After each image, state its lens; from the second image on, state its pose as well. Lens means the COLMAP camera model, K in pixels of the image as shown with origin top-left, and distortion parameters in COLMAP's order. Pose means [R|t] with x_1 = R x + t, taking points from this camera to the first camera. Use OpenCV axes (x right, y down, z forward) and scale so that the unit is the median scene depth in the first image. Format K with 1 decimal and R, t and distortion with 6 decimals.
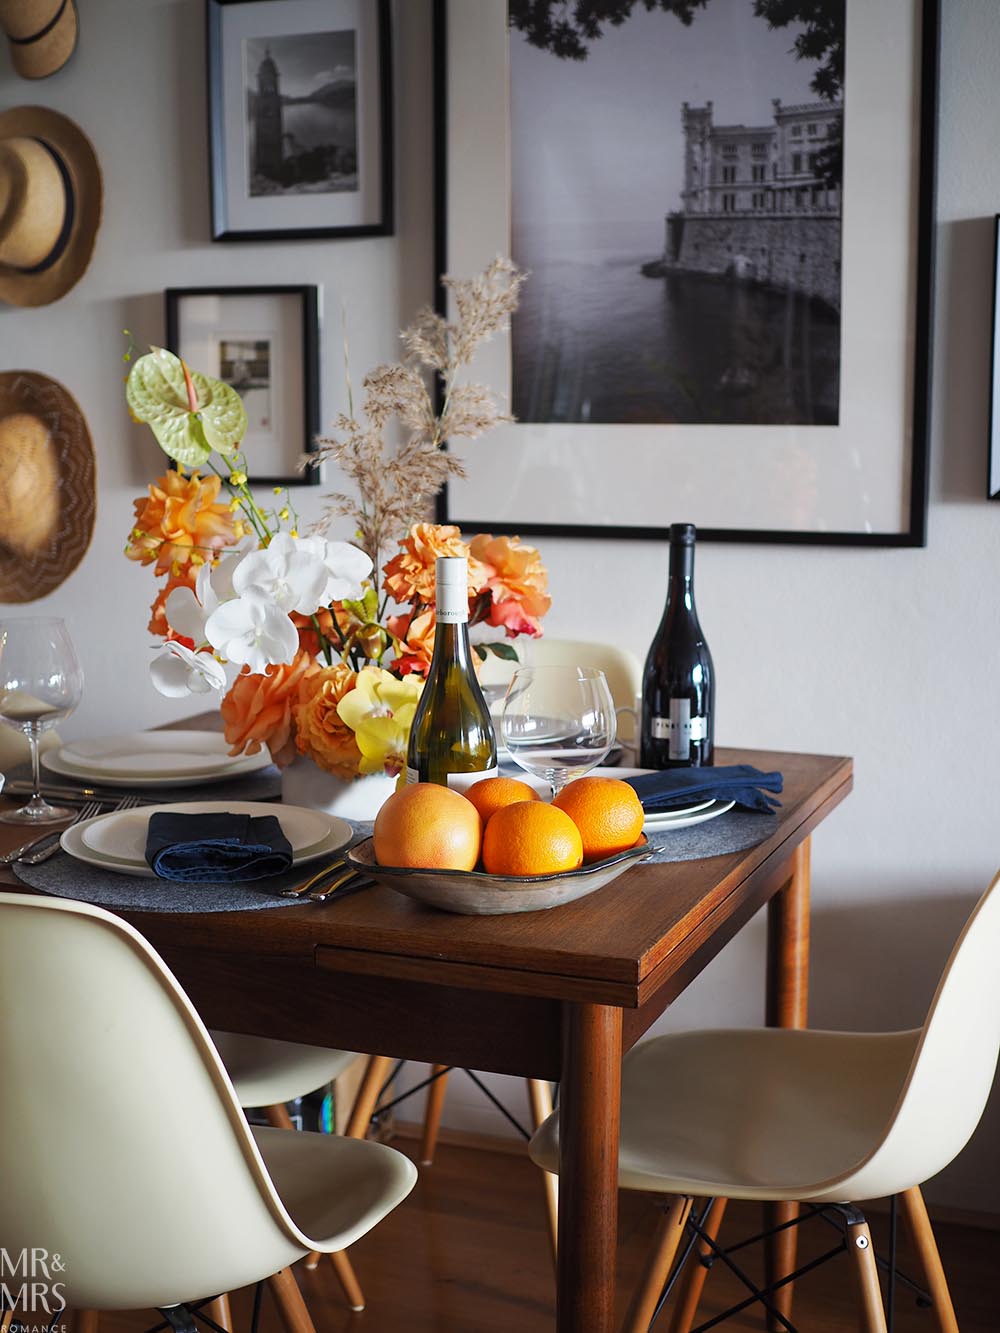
lens RADIAL K [[1833.8, 0, 499.9], [0, 1833.8, 666.0], [0, 0, 1]] dist [-0.139465, 0.170127]
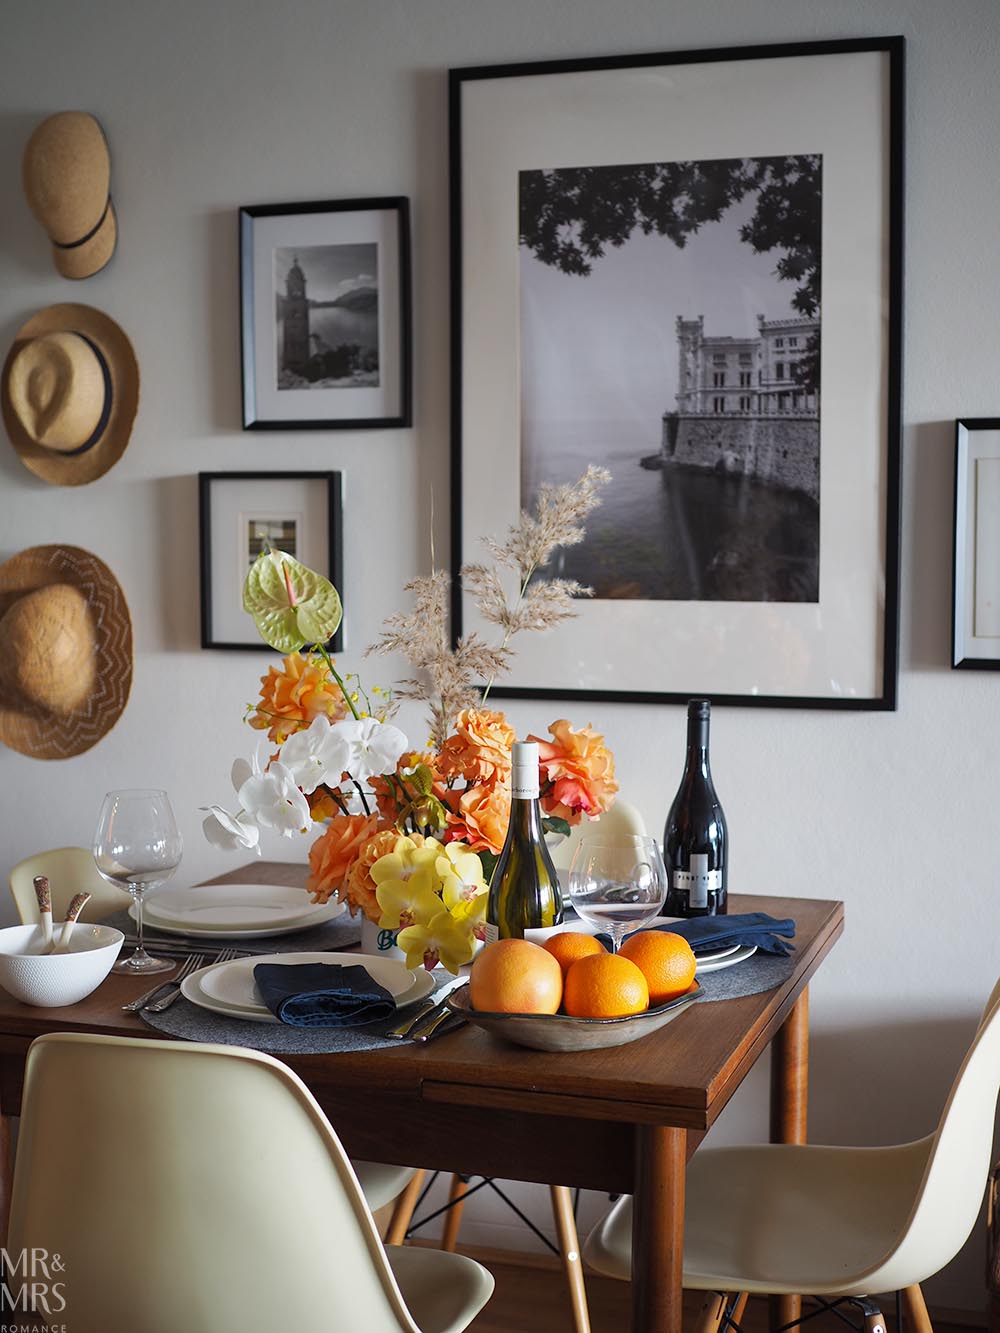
lens RADIAL K [[1833.8, 0, 499.9], [0, 1833.8, 666.0], [0, 0, 1]] dist [-0.139465, 0.170127]
pose [[0.998599, -0.003982, 0.052759, -0.071341], [0.007329, 0.997961, -0.063410, -0.023391], [-0.052399, 0.063708, 0.996592, -0.112485]]
